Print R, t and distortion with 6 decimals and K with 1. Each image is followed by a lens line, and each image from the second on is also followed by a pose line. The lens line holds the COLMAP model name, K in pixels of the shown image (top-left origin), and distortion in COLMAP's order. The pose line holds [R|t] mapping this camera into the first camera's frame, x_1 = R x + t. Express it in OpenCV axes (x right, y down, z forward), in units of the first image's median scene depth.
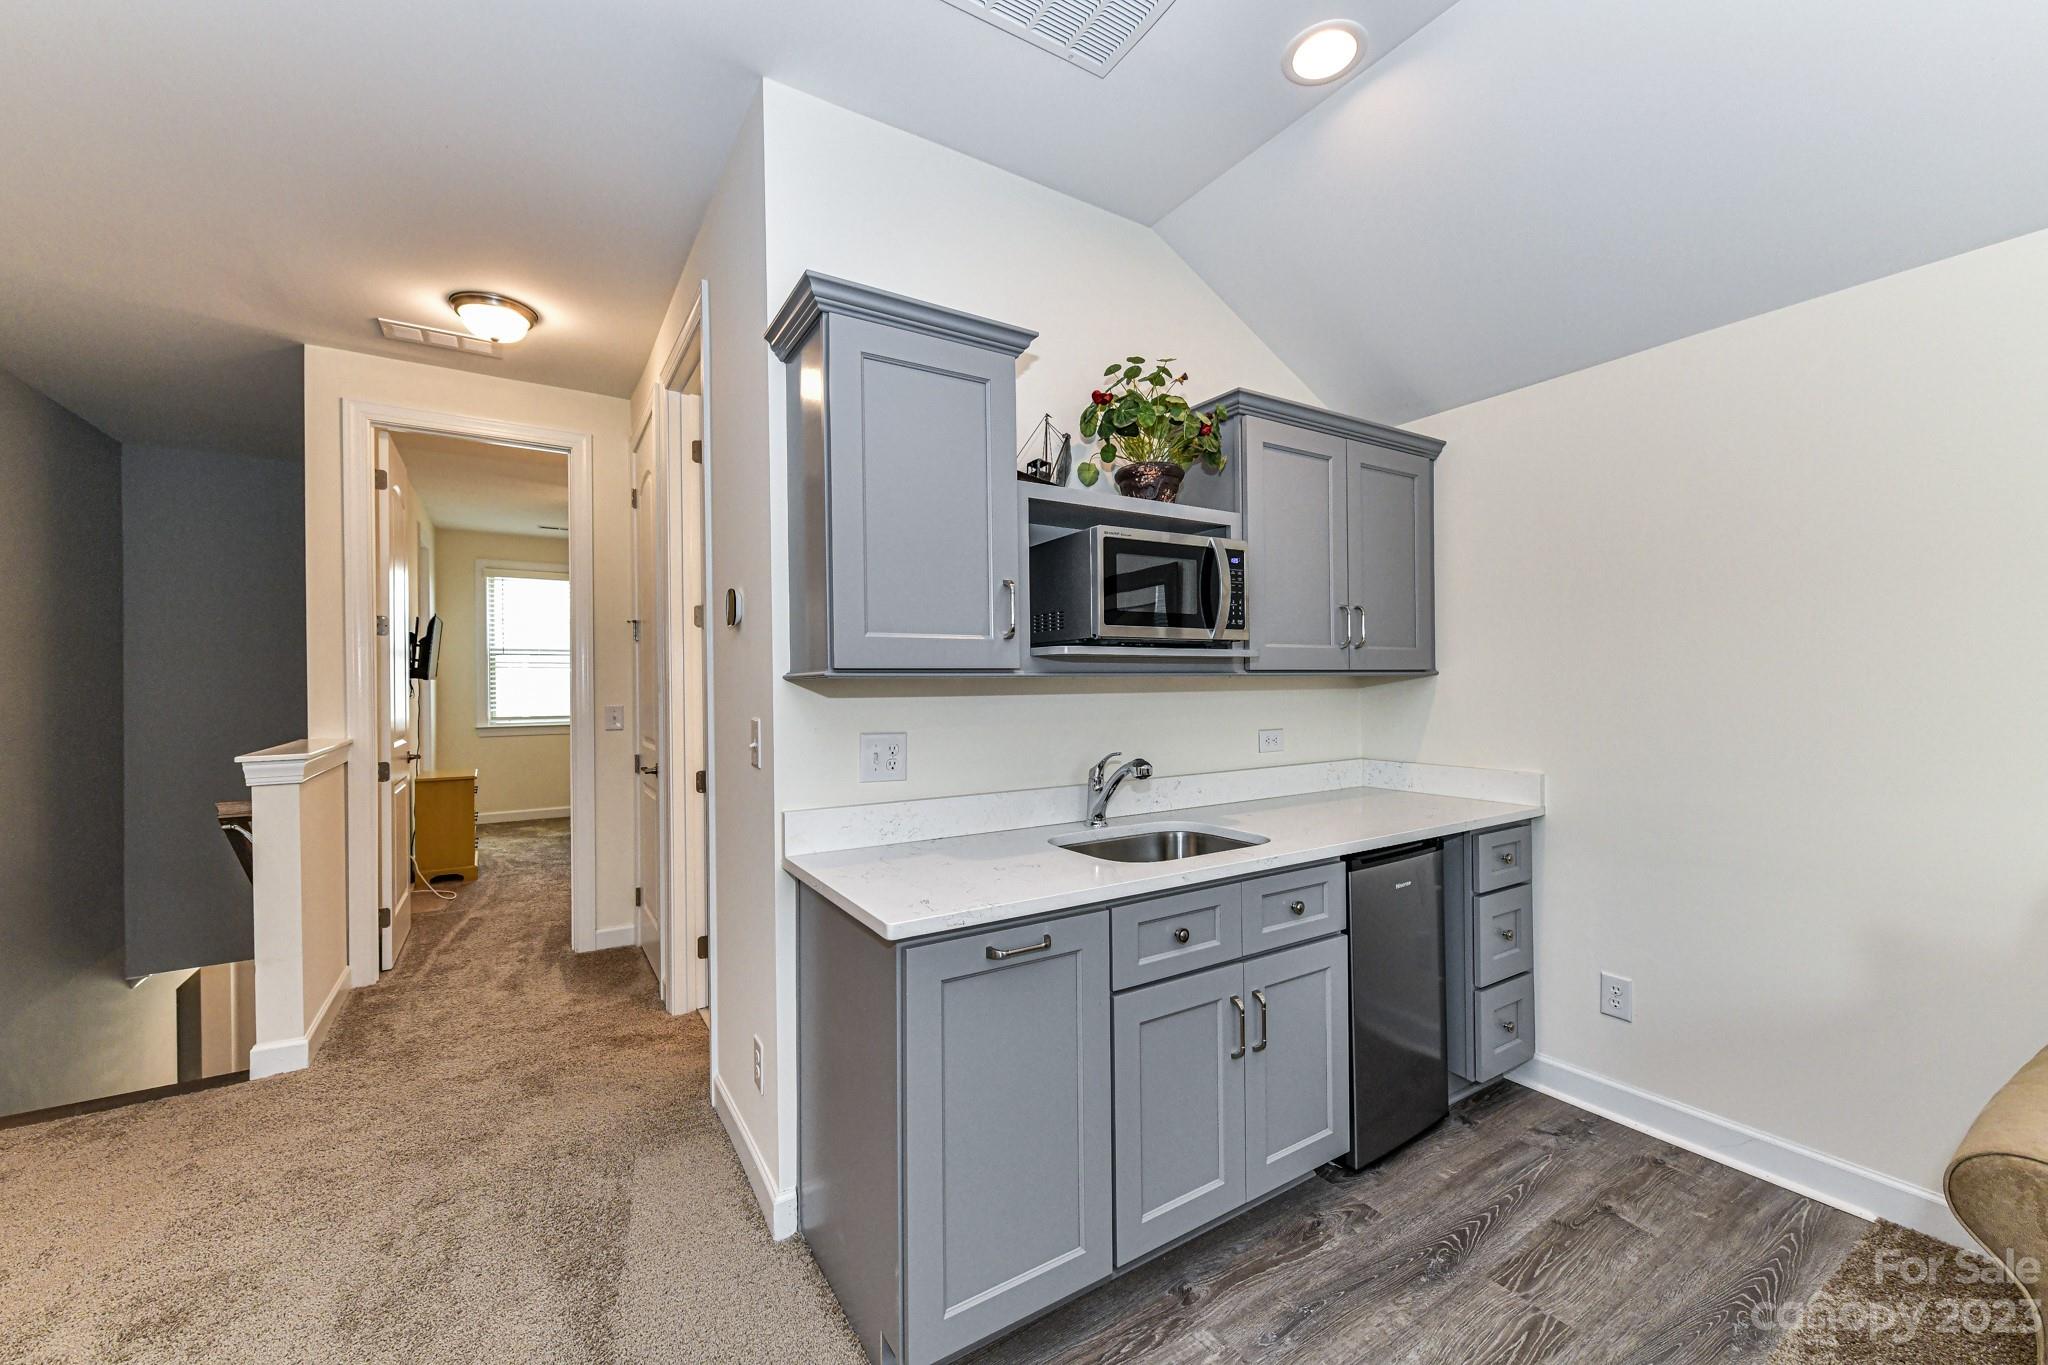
lens RADIAL K [[810.1, 0, 1025.5], [0, 810.1, 689.8], [0, 0, 1]] dist [0.000682, -0.000008]
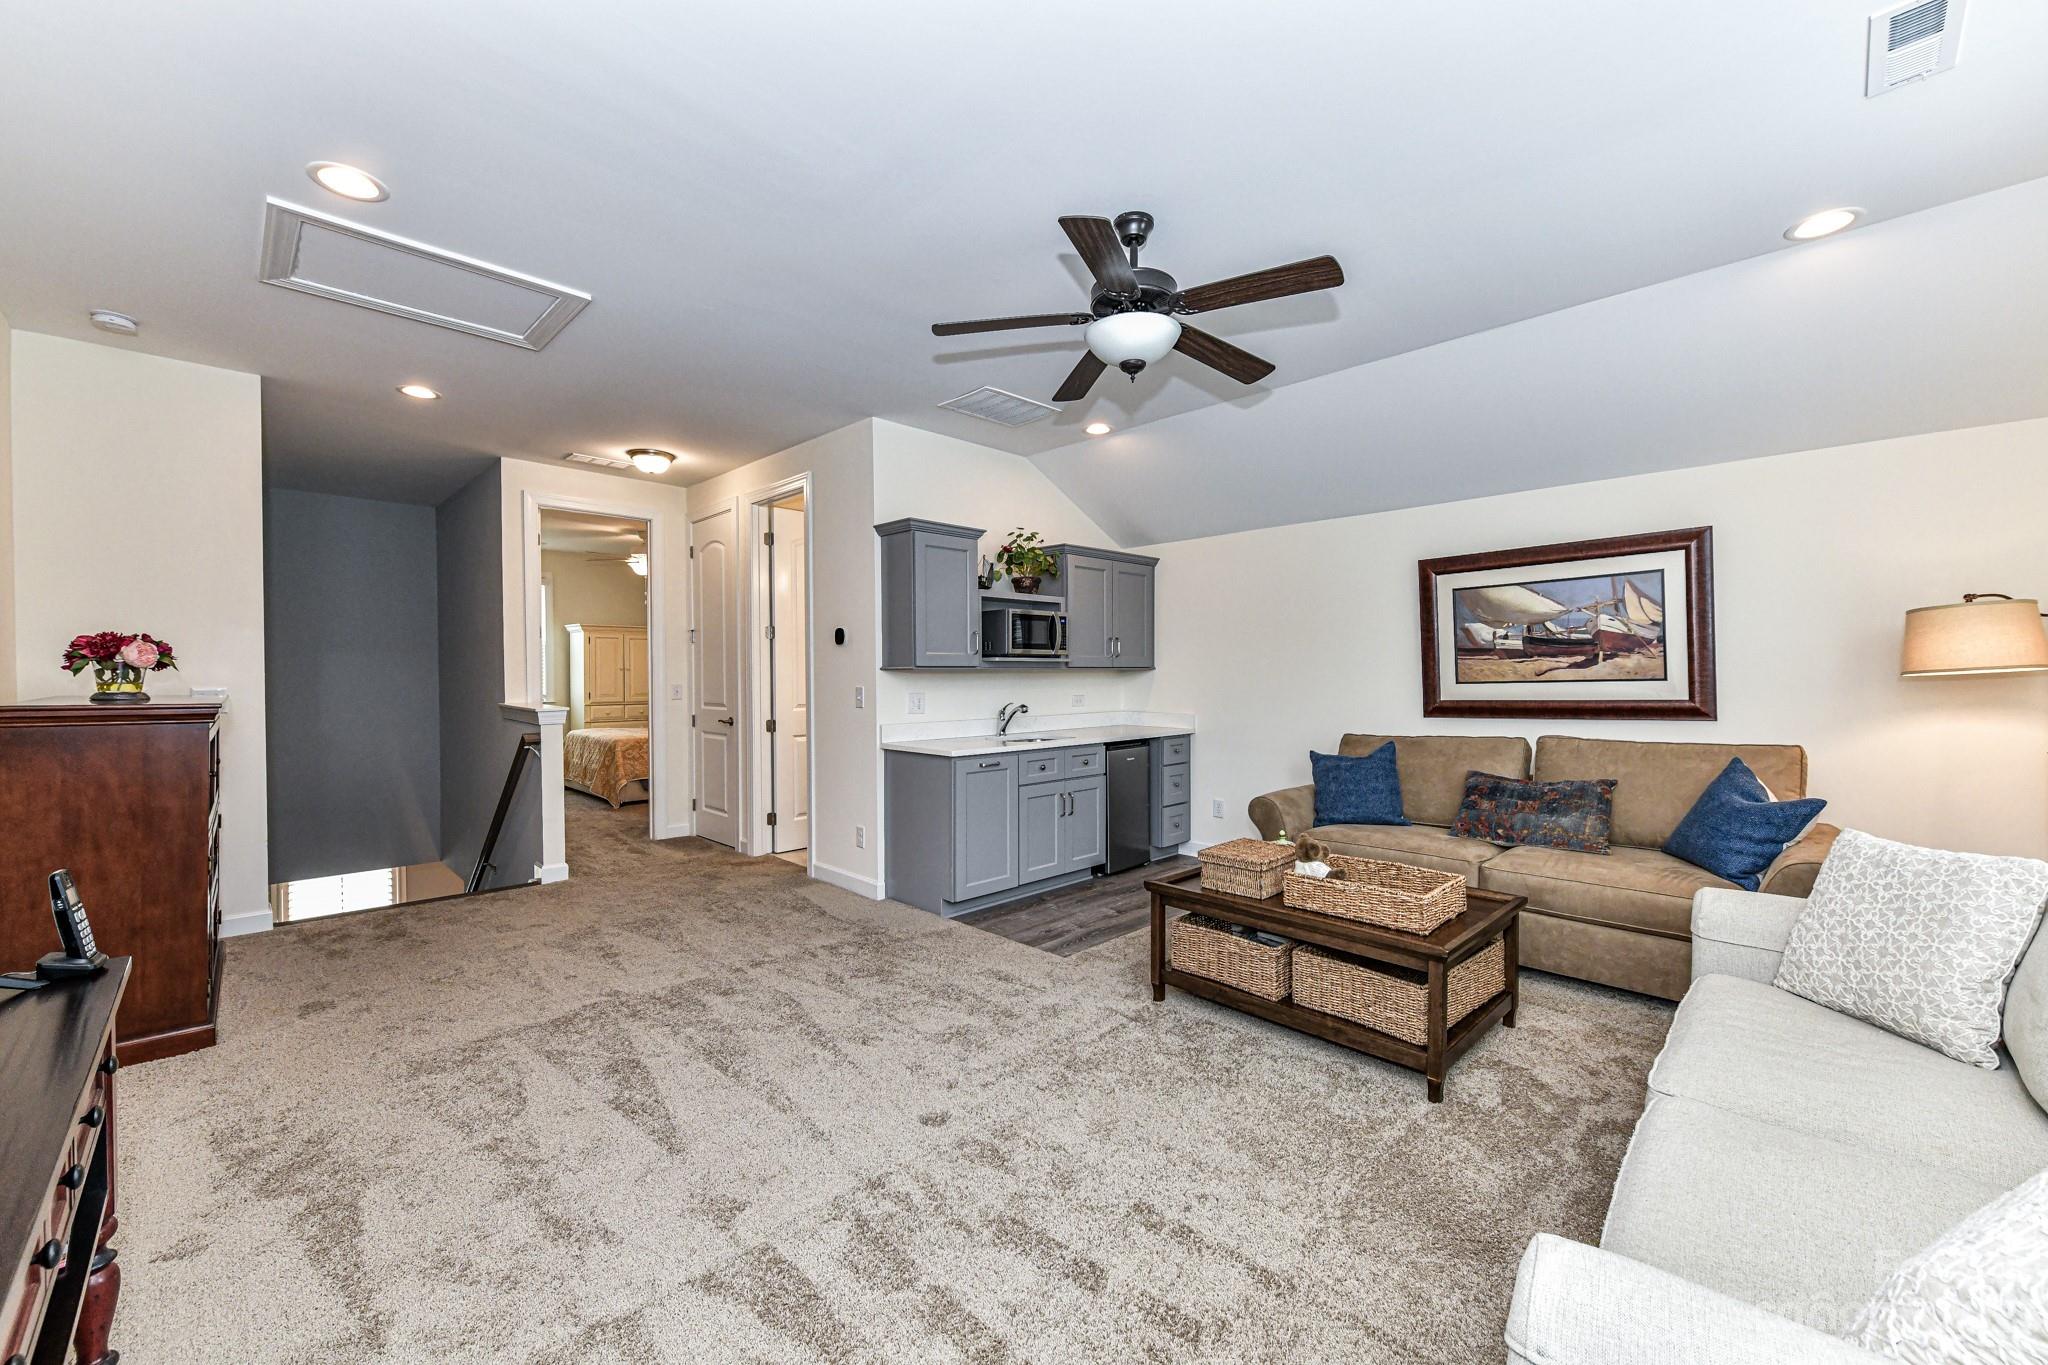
lens RADIAL K [[796.8, 0, 1033.5], [0, 796.8, 681.1], [0, 0, 1]] dist [-0.000268, -0.000137]
pose [[0.975374, 0.005878, 0.220481, -0.327099], [-0.007006, 0.999966, 0.004334, 0.006428], [-0.220448, -0.005772, 0.975382, -1.216577]]
